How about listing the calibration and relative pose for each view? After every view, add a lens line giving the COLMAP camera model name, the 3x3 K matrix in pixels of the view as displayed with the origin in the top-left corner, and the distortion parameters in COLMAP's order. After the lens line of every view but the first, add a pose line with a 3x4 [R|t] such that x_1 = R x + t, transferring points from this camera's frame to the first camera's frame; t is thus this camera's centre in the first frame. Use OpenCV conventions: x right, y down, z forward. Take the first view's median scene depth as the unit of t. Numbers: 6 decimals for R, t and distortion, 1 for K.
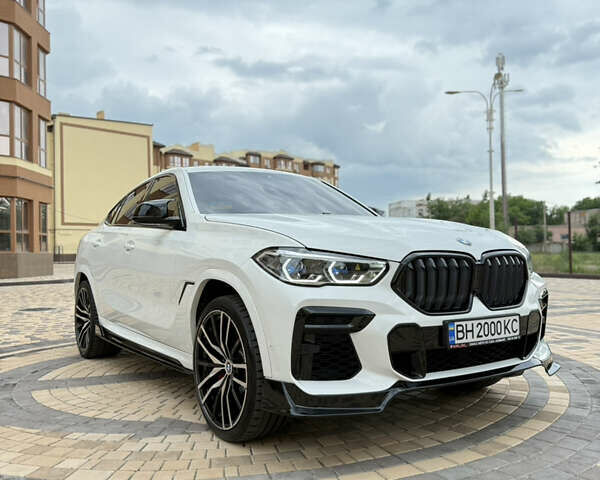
lens RADIAL K [[556.1, 0, 300.2], [0, 556.1, 242.9], [0, 0, 1]] dist [0.145792, -0.282585]
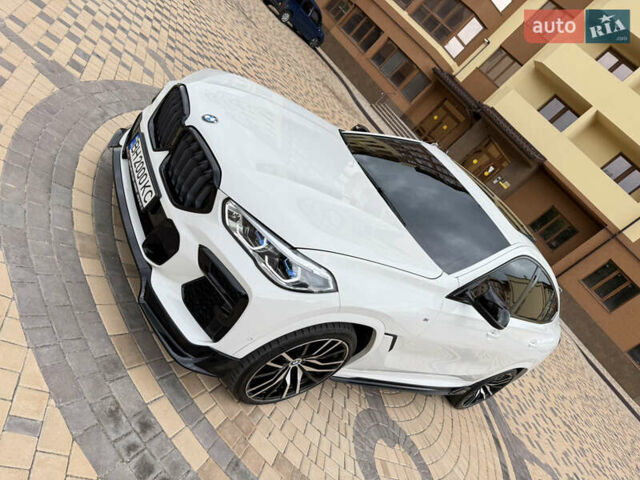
lens RADIAL K [[456.8, 0, 322.6], [0, 456.8, 242.5], [0, 0, 1]] dist [0.003187, -0.004155]
pose [[-0.018278, 0.458894, -0.888303, 1.098089], [-0.675145, 0.649641, 0.349495, -0.275752], [0.737459, 0.606121, 0.297946, 1.027150]]
